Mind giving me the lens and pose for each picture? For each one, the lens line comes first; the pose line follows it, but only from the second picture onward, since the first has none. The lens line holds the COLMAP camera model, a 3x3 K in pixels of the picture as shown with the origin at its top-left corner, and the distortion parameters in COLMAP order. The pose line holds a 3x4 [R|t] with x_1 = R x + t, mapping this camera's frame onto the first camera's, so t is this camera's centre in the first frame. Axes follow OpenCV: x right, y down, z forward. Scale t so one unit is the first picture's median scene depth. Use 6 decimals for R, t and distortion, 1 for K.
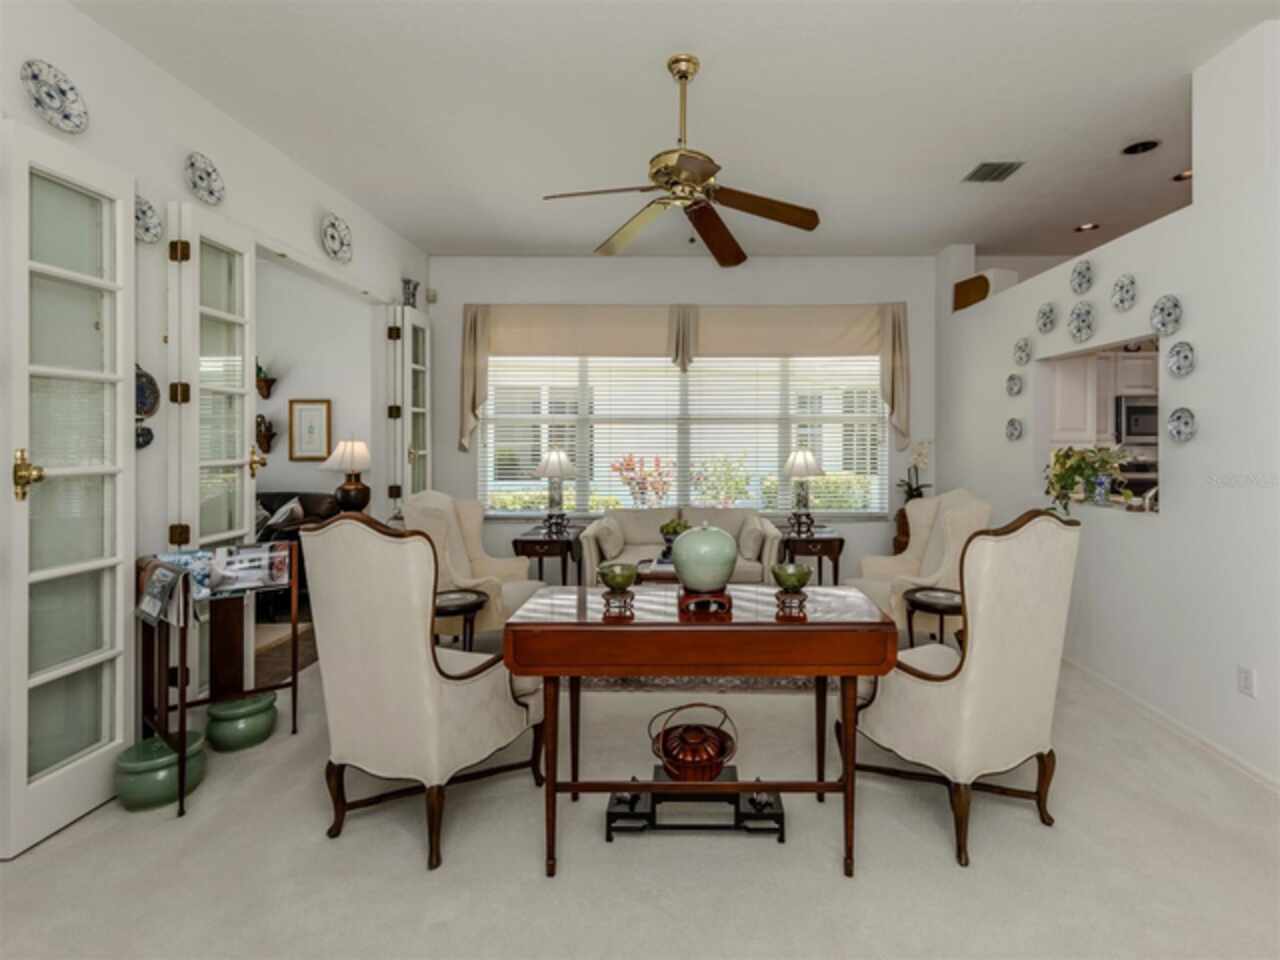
lens RADIAL K [[570.8, 0, 642.4], [0, 570.8, 451.7], [0, 0, 1]] dist [0.001140, 0.000027]
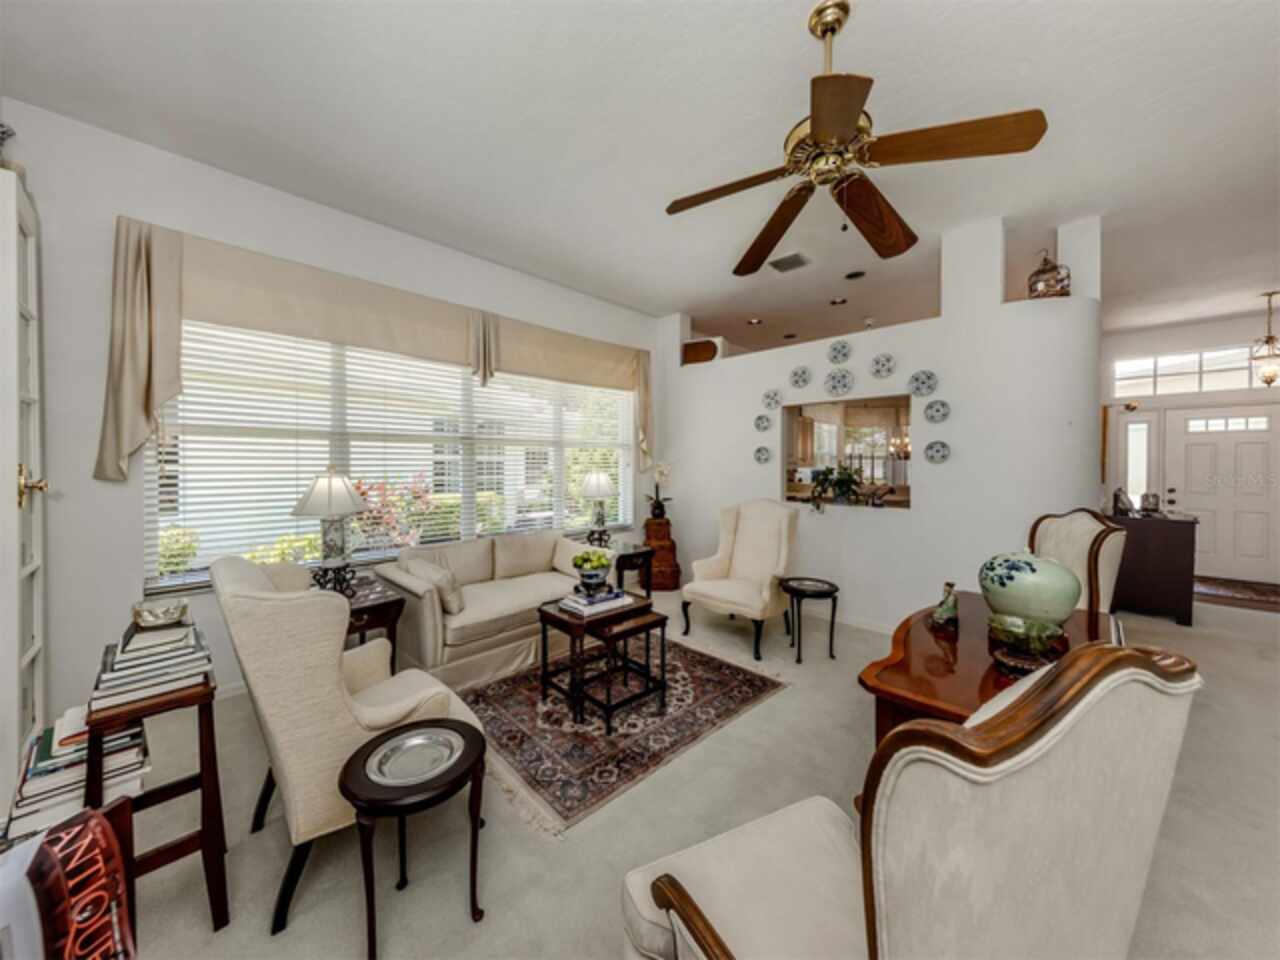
lens RADIAL K [[468.7, 0, 630.4], [0, 468.7, 473.9], [0, 0, 1]] dist [0.000177, -0.000084]
pose [[0.712340, -0.011491, 0.701740, -0.335104], [0.014300, 0.999896, 0.001857, 0.000213], [-0.701689, 0.008712, 0.712430, 0.370142]]
